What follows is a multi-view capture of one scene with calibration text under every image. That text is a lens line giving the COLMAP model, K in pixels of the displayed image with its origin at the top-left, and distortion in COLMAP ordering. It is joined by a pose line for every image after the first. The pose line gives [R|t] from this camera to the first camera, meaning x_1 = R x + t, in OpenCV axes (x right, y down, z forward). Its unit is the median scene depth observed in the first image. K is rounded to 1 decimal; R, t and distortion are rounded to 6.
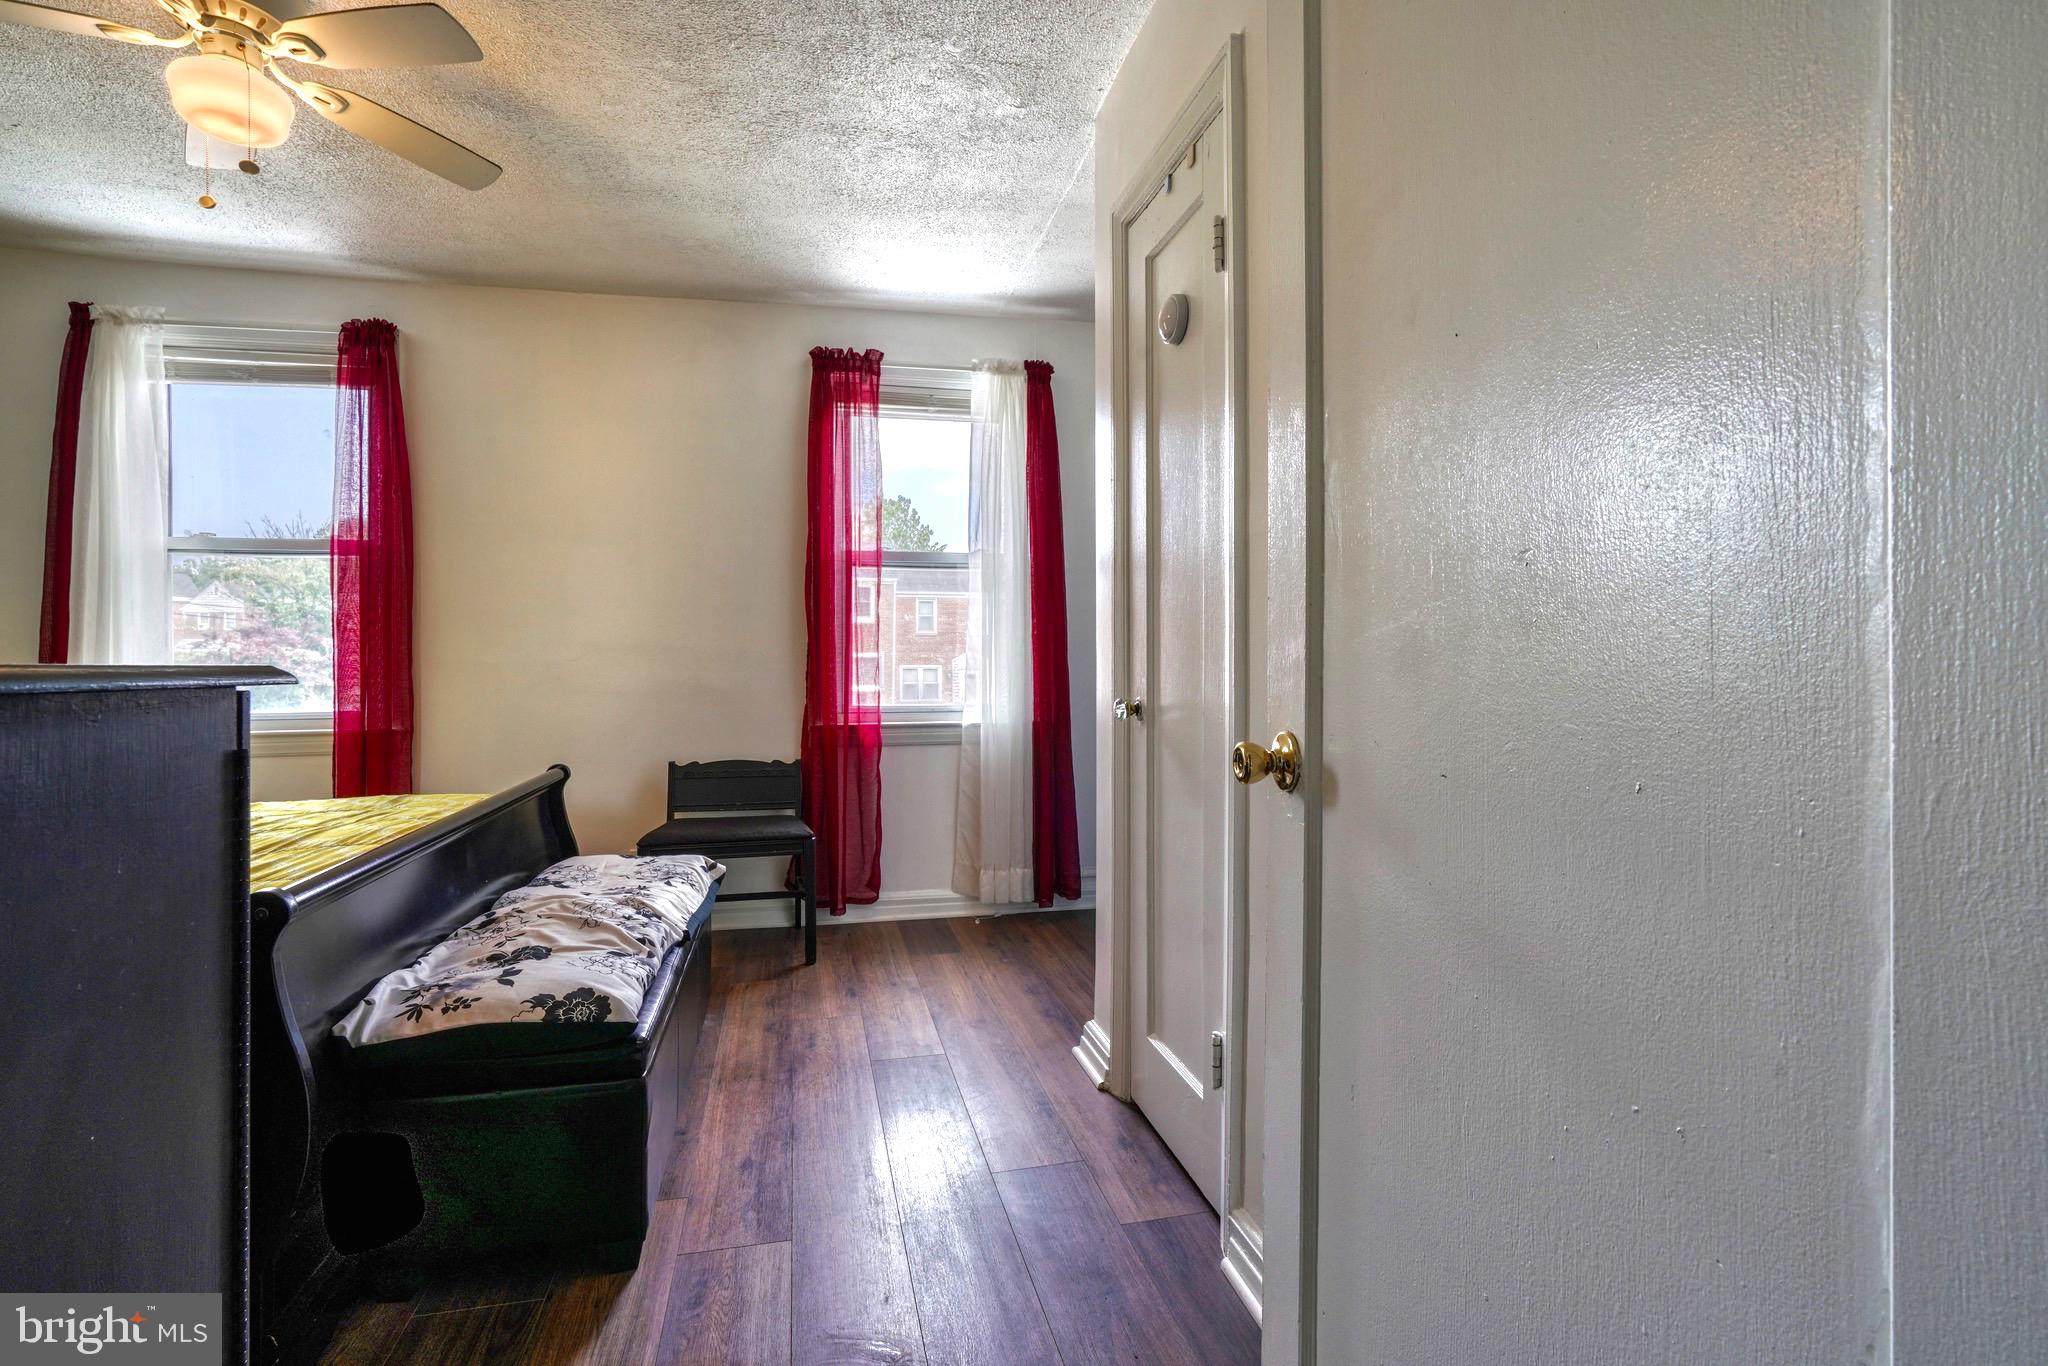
lens RADIAL K [[943.0, 0, 1010.4], [0, 943.0, 668.2], [0, 0, 1]] dist [-0.002016, 0.000028]
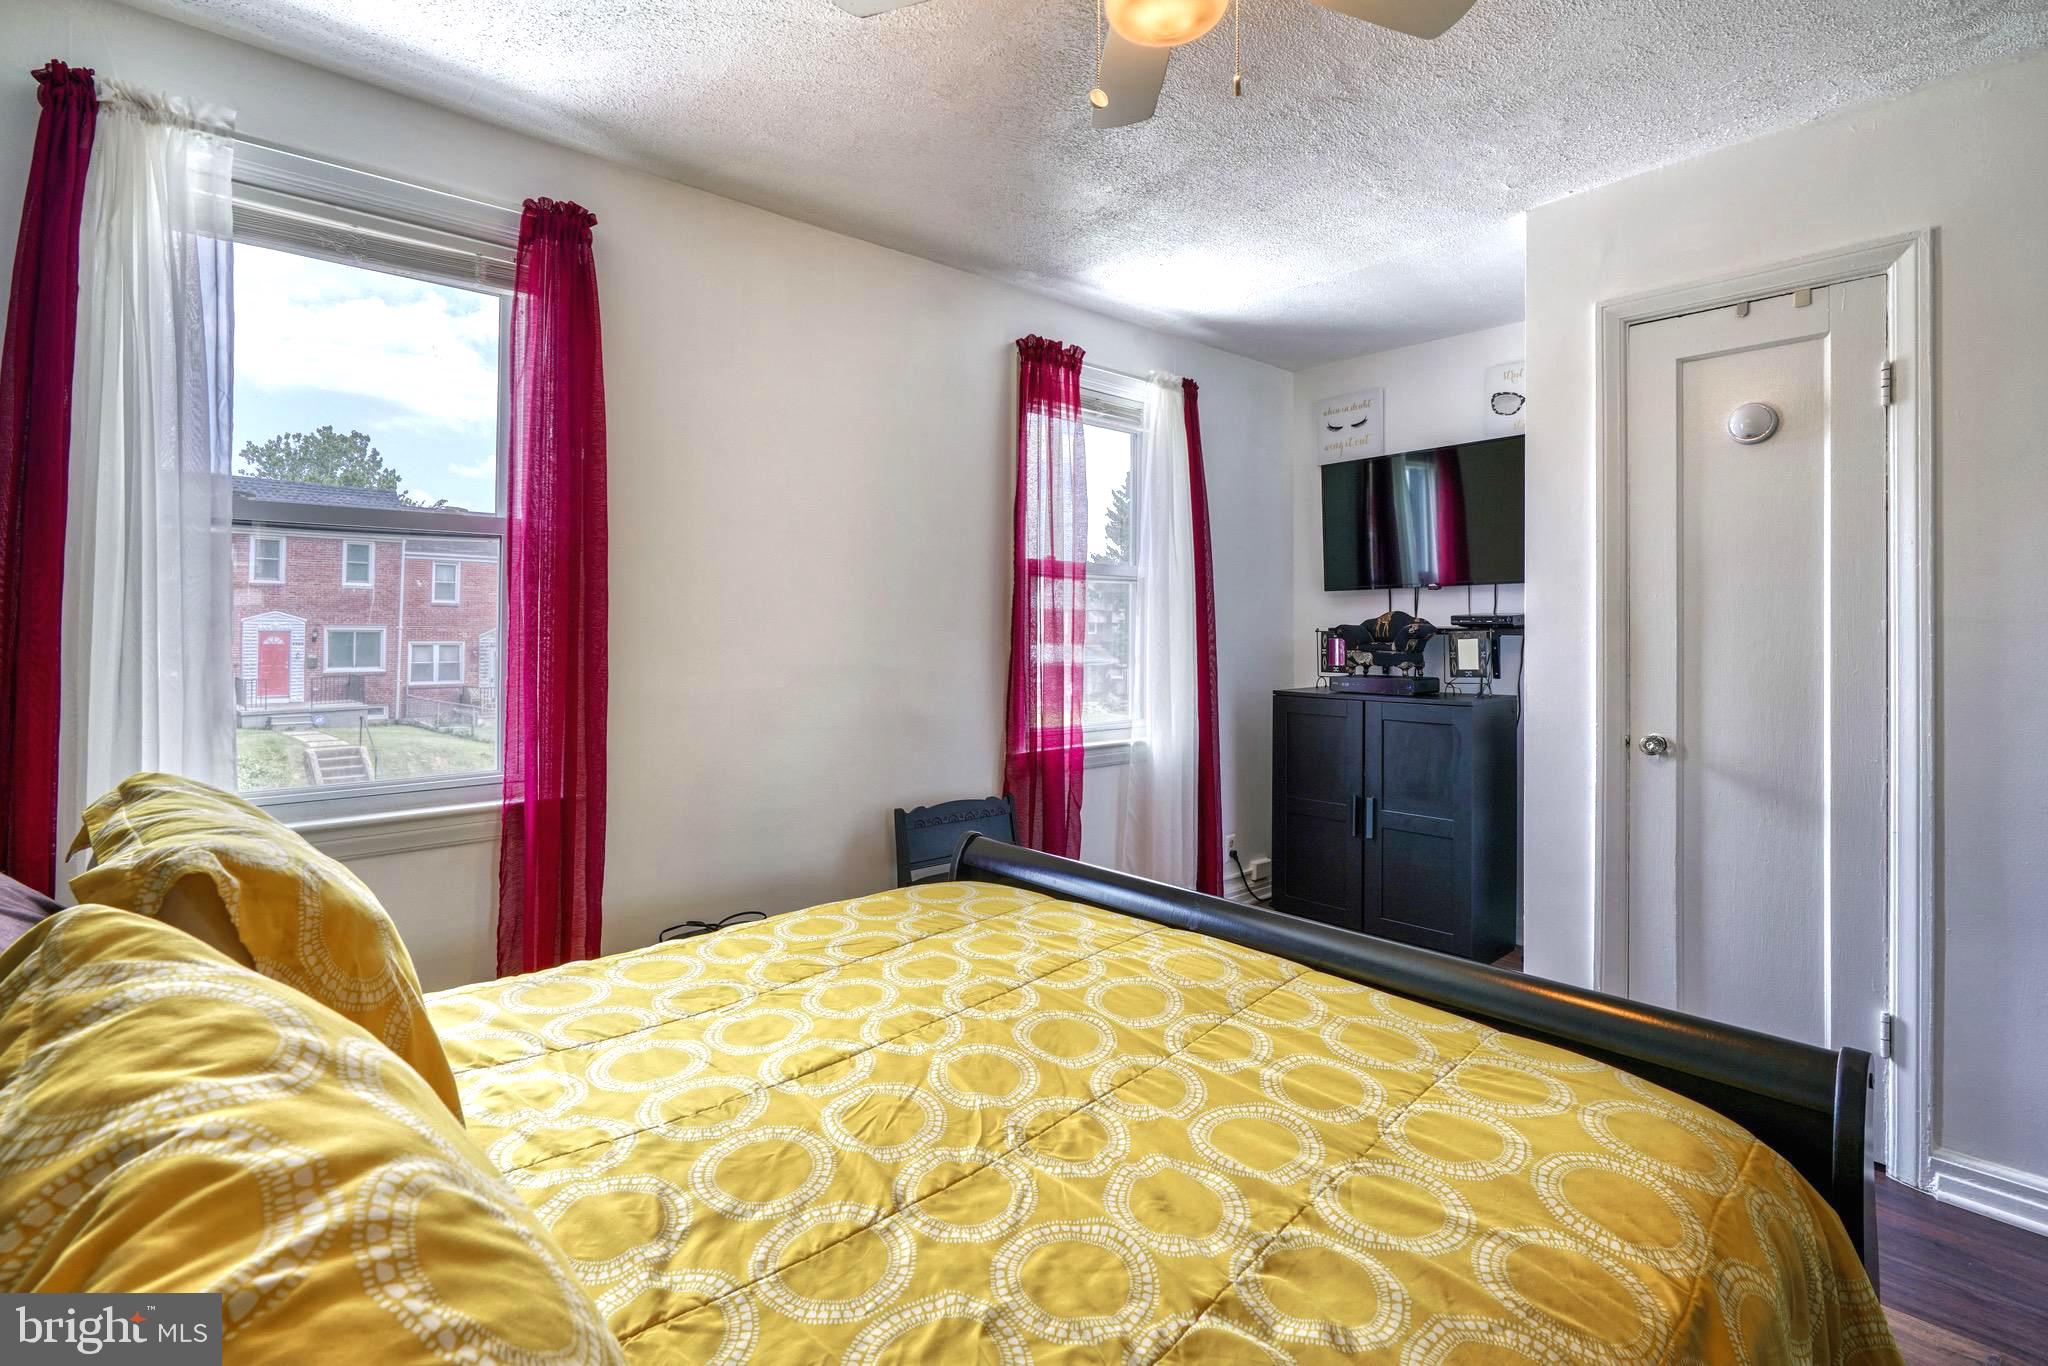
lens RADIAL K [[943.0, 0, 1022.6], [0, 943.0, 648.0], [0, 0, 1]] dist [-0.002016, 0.000028]
pose [[0.876462, 0.002704, 0.481463, -0.637572], [-0.005188, 0.999979, 0.003827, -0.044658], [-0.481443, -0.005852, 0.876458, 0.209807]]
